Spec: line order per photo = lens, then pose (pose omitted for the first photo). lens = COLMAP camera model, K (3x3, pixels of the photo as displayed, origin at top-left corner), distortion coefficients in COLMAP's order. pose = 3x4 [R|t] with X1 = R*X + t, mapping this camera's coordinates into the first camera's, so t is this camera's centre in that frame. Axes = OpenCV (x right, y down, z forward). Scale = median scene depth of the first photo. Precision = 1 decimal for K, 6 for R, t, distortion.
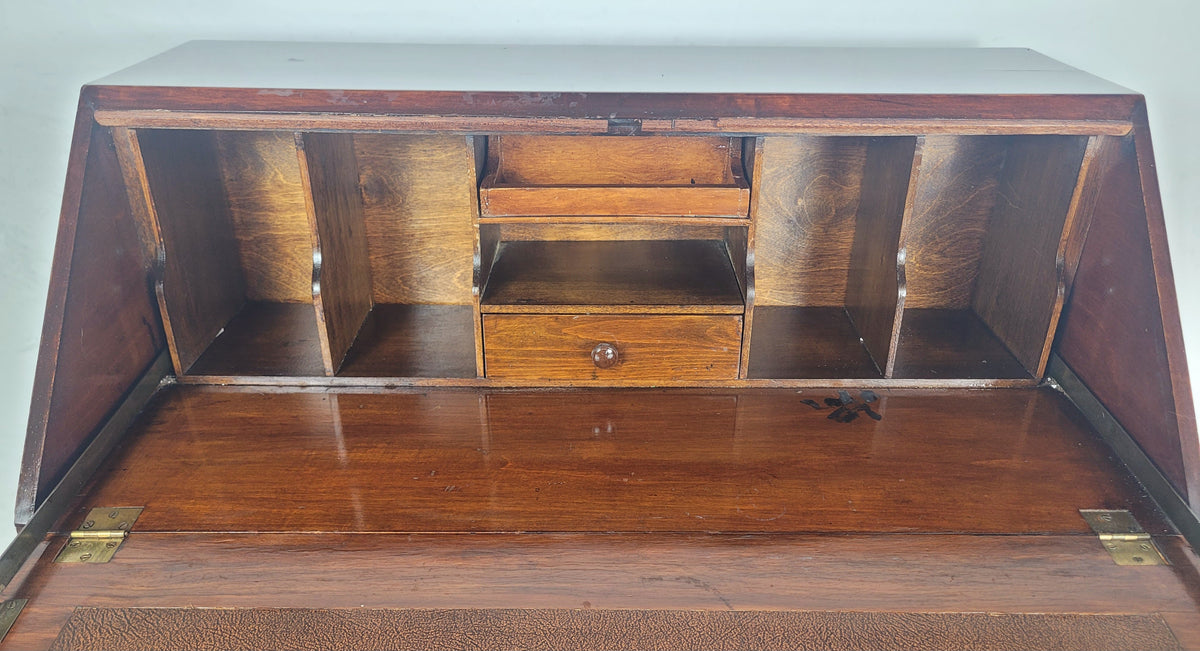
lens RADIAL K [[942.0, 0, 607.8], [0, 942.0, 392.3], [0, 0, 1]] dist [0.013493, -0.000468]
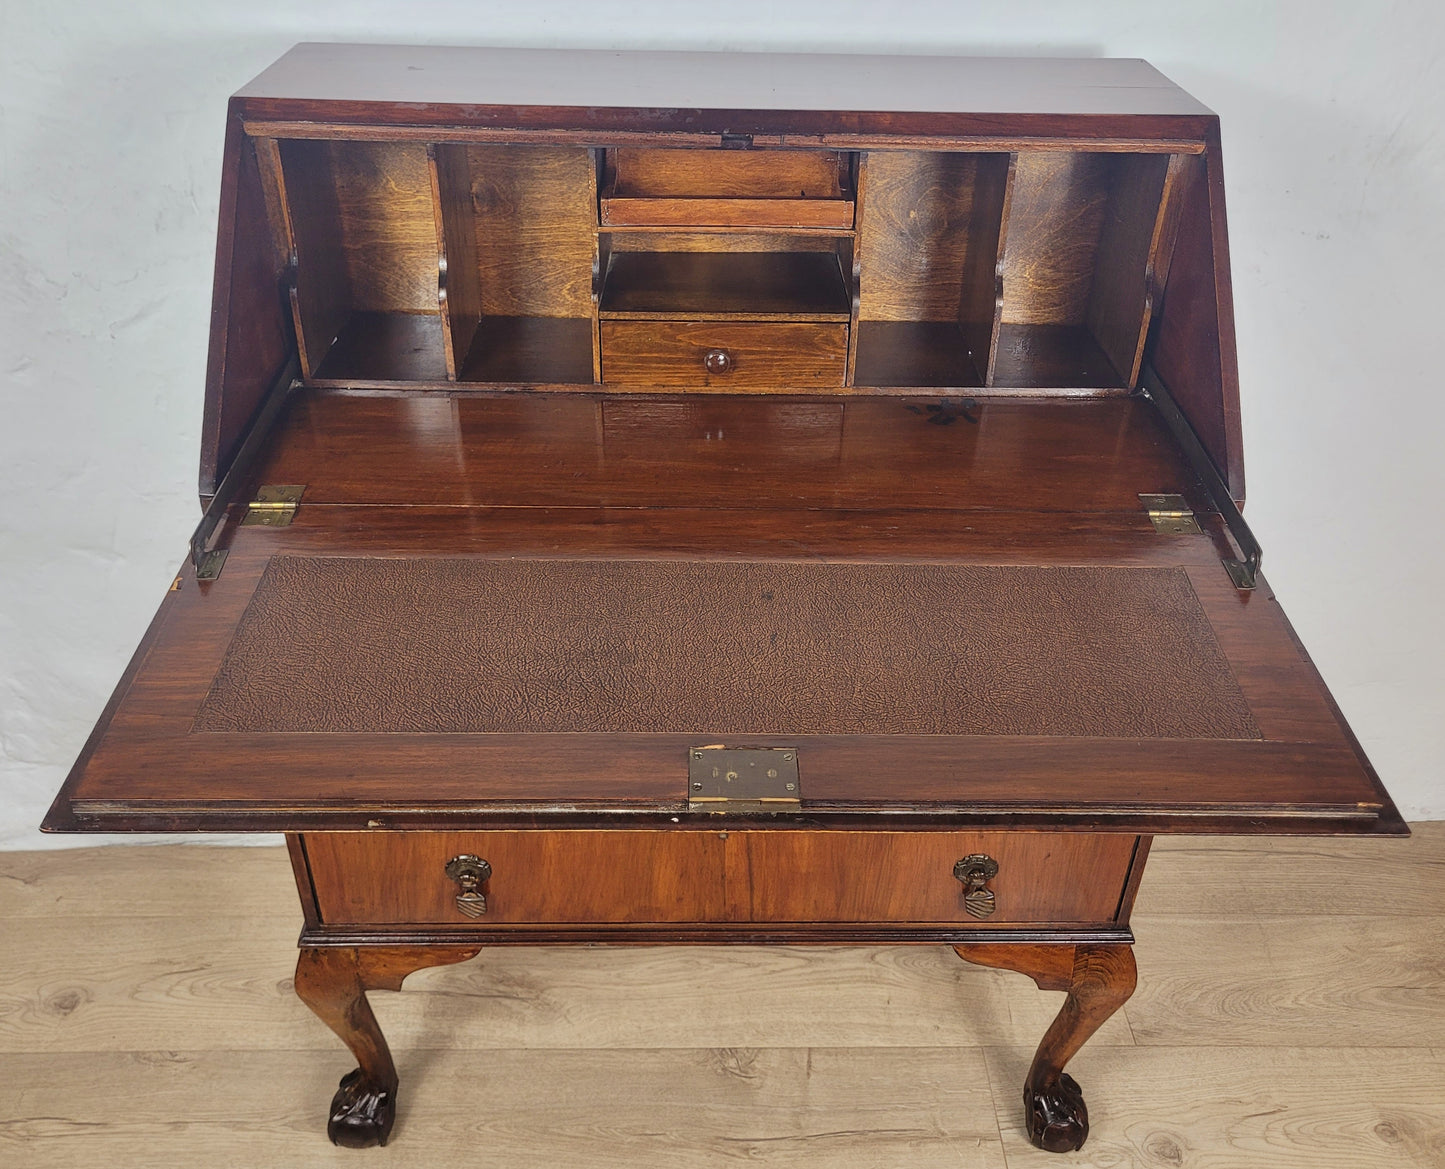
lens RADIAL K [[1370.7, 0, 736.1], [0, 1370.7, 581.4], [0, 0, 1]] dist [0.018456, 0.010095]
pose [[0.999840, 0.003997, 0.017409, -0.007834], [-0.005084, 0.998009, 0.062859, 0.109762], [-0.017123, -0.062938, 0.997871, -0.542153]]
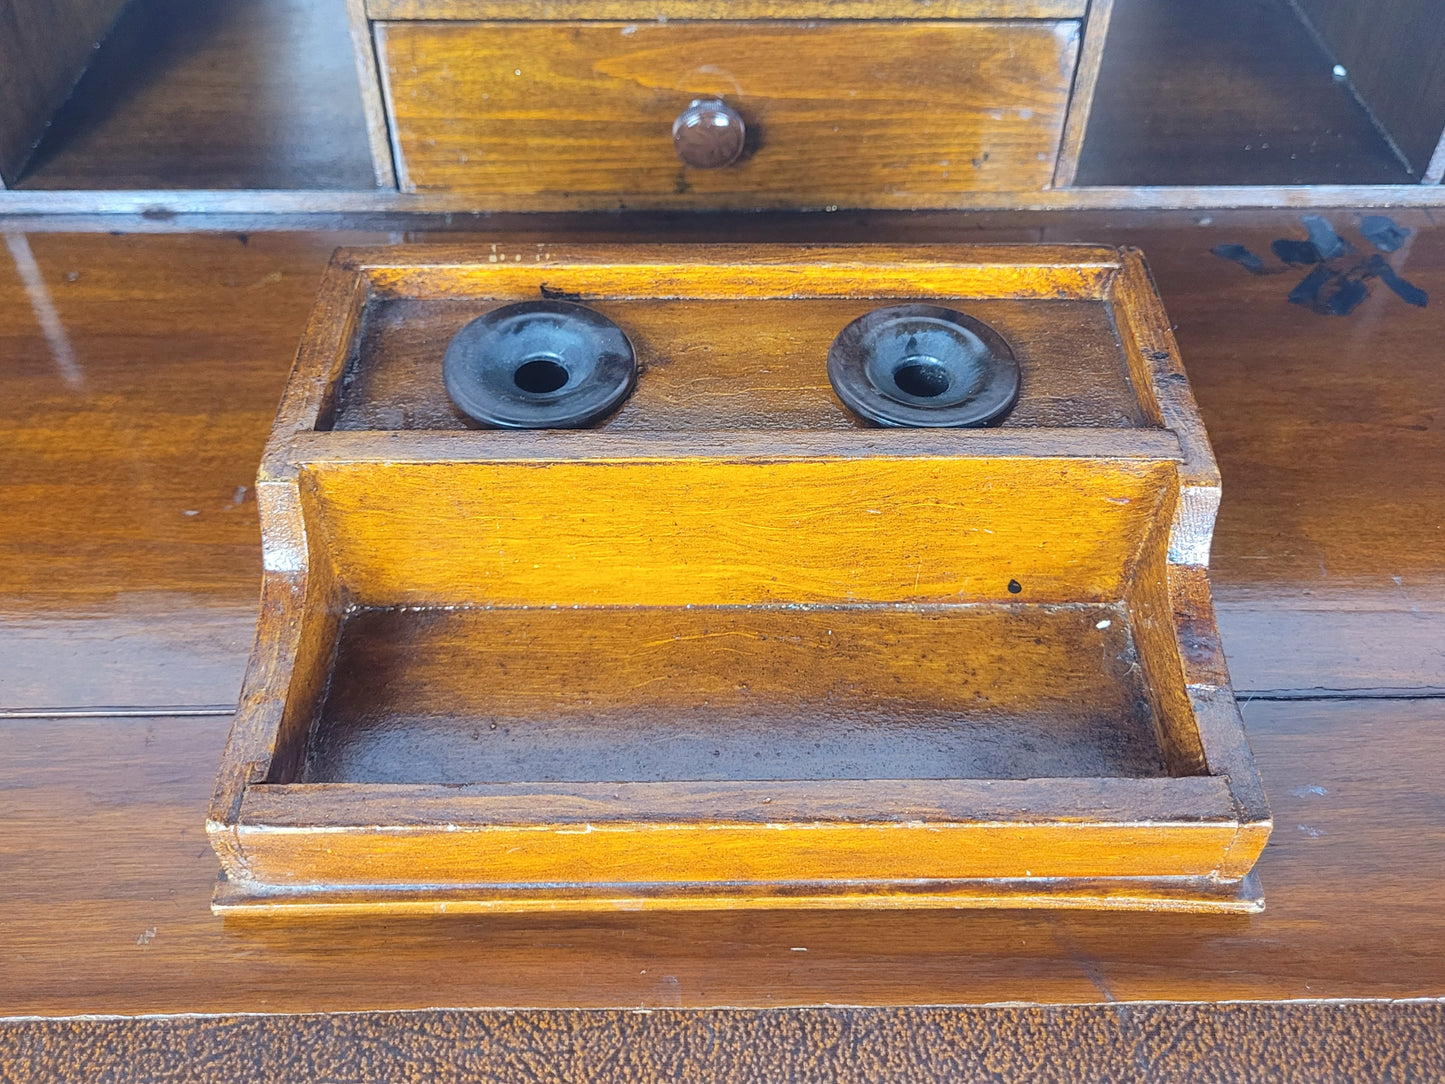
lens RADIAL K [[1384.2, 0, 725.6], [0, 1384.2, 438.0], [0, 0, 1]] dist [0.002494, -0.010296]
pose [[0.999836, -0.009647, 0.015356, -0.006273], [0.005488, 0.968017, 0.250826, -0.060757], [-0.017285, -0.250700, 0.967910, 0.436472]]
